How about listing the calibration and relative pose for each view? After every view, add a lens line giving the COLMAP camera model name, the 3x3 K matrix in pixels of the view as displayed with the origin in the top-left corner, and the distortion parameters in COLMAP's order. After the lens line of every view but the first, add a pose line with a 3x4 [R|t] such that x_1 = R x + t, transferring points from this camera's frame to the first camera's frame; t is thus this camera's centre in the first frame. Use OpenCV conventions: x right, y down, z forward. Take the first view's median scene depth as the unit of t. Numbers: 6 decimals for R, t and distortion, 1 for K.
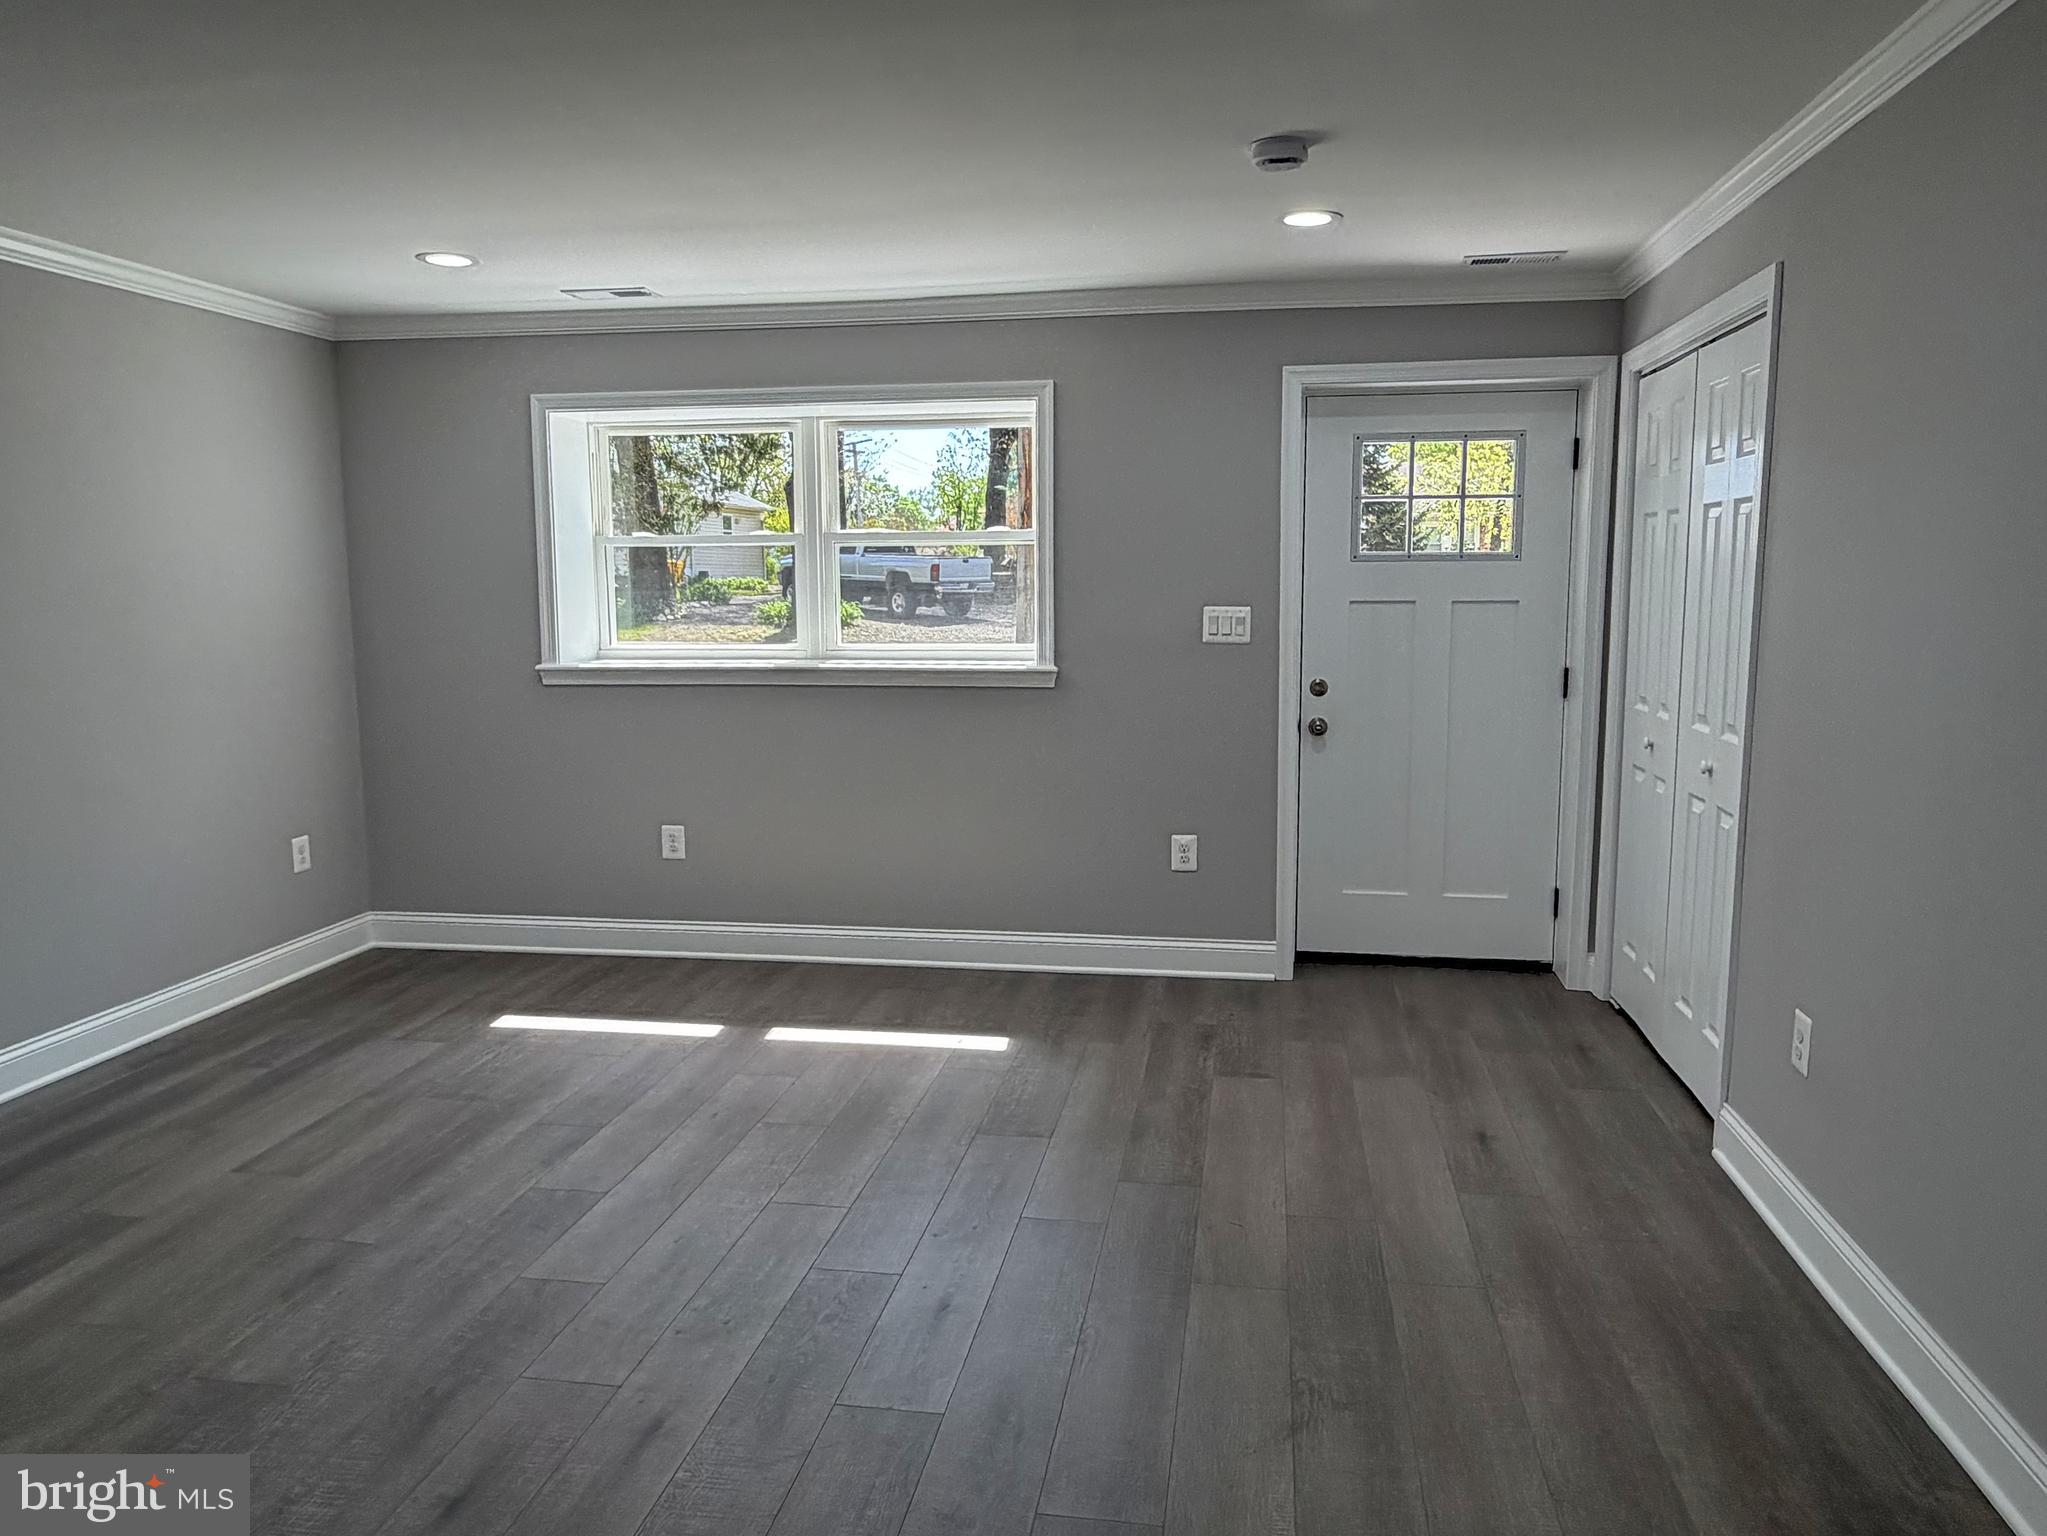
lens RADIAL K [[1413.8, 0, 1023.5], [0, 1413.8, 768.0], [0, 0, 1]] dist [0.007483, 0.000422]
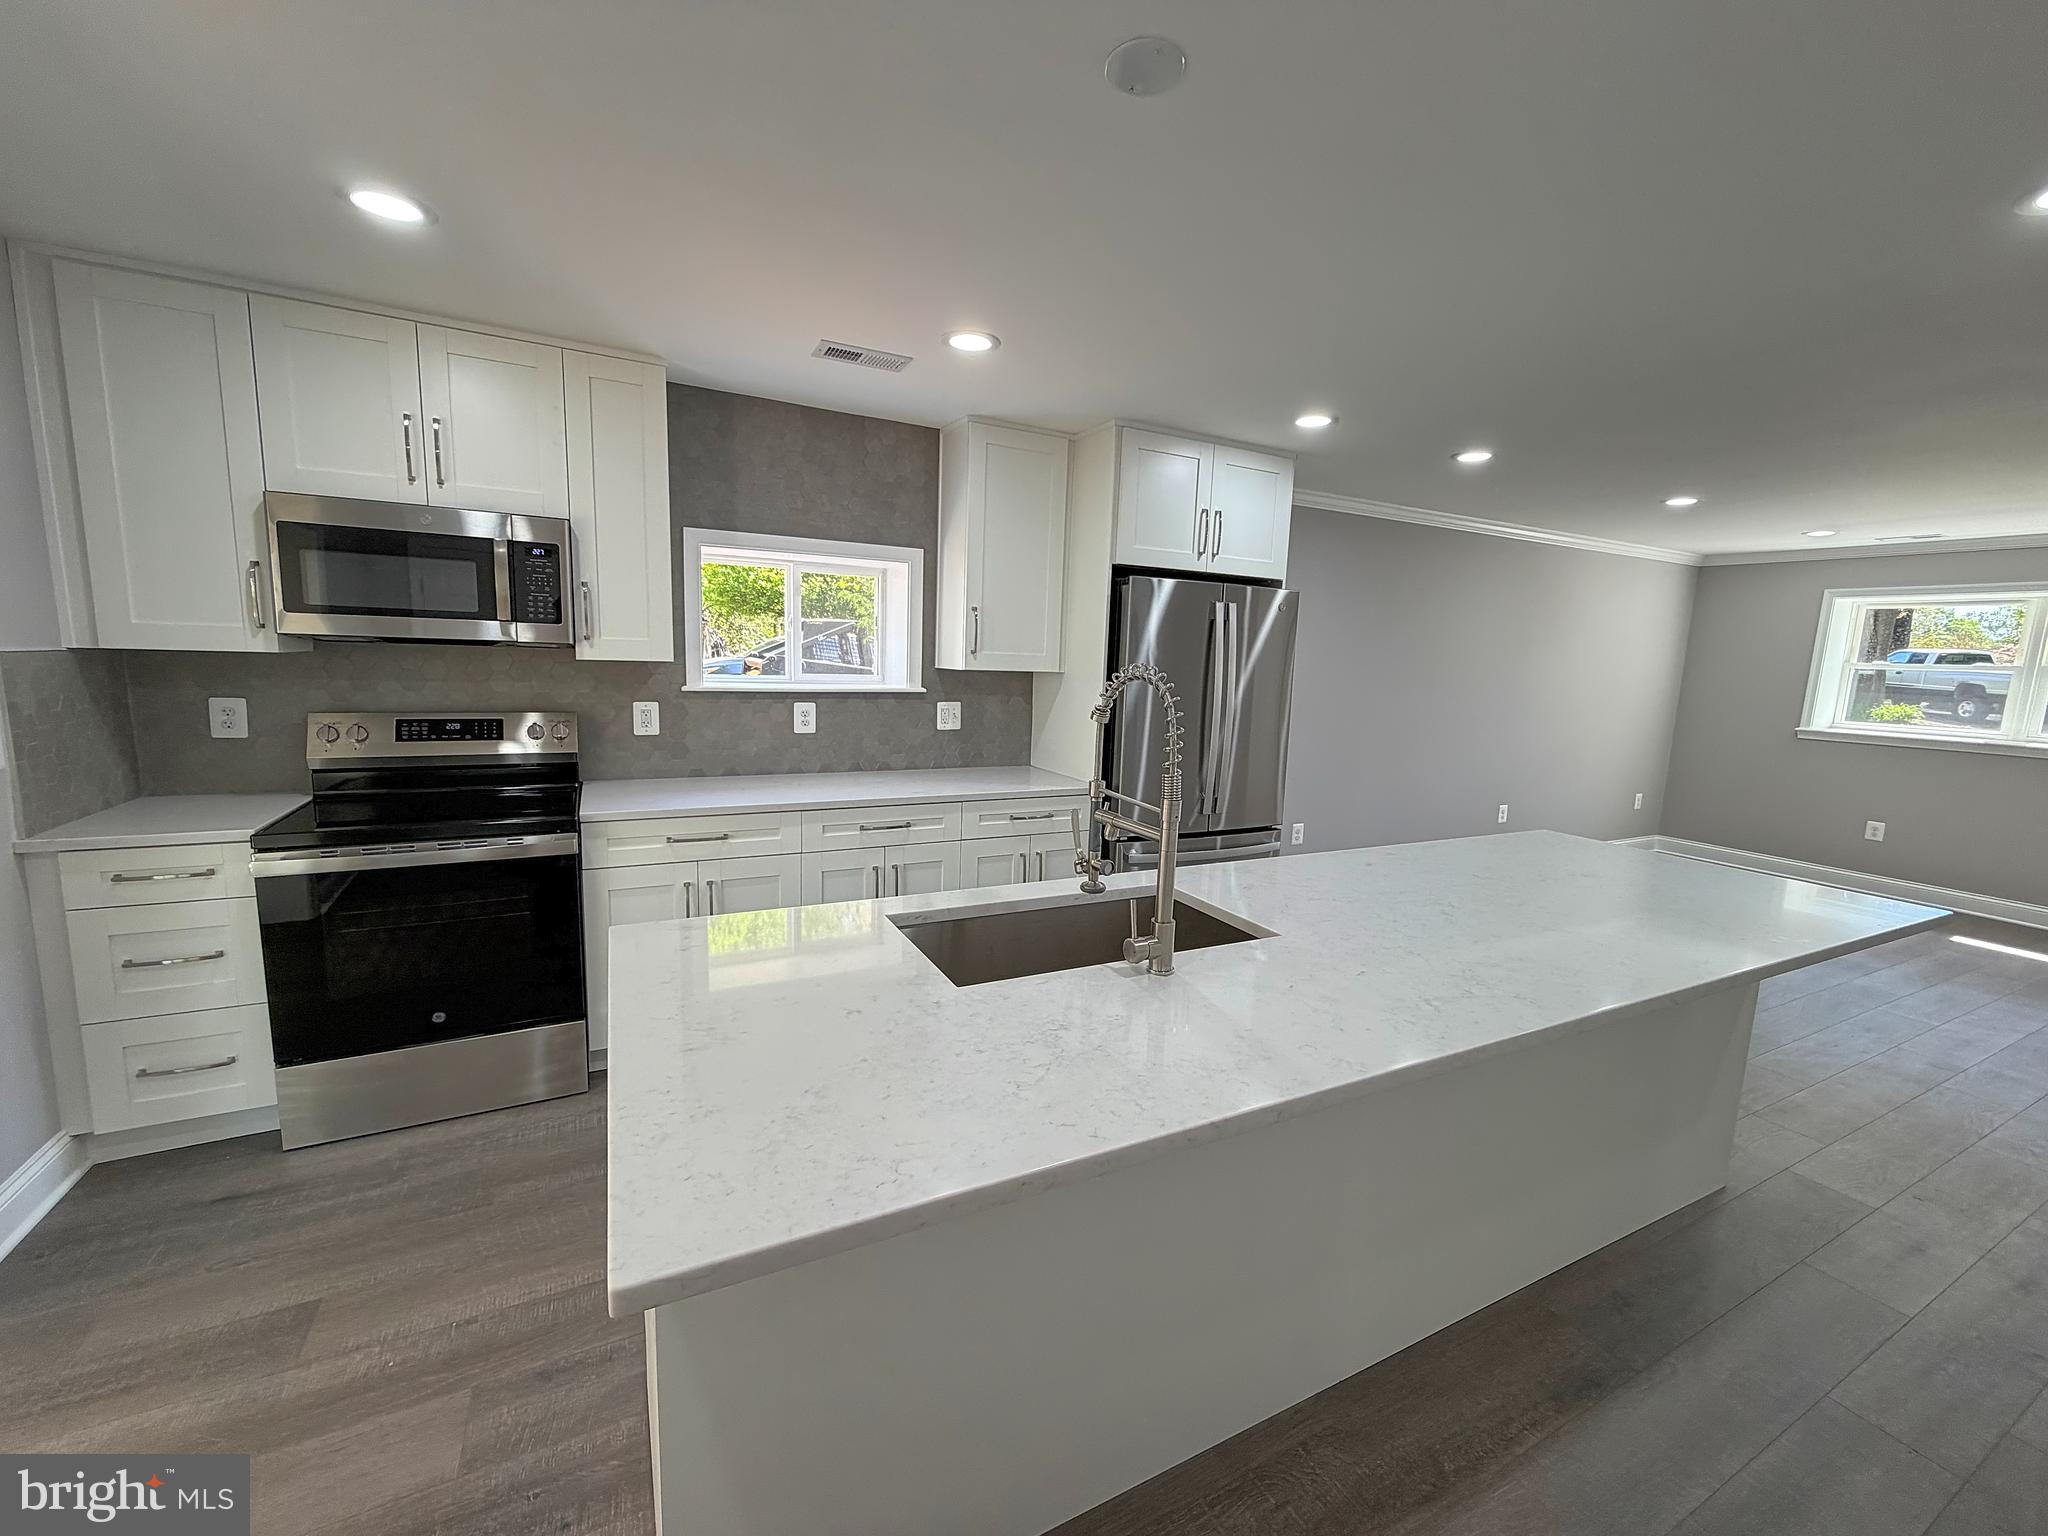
lens RADIAL K [[813.7, 0, 1024.0], [0, 813.7, 768.0], [0, 0, 1]] dist [0.000199, -0.000275]
pose [[0.598362, 0.142513, -0.788450, -0.094568], [-0.149084, 0.986673, 0.065201, 0.073593], [0.787234, 0.078532, 0.611634, -0.561629]]
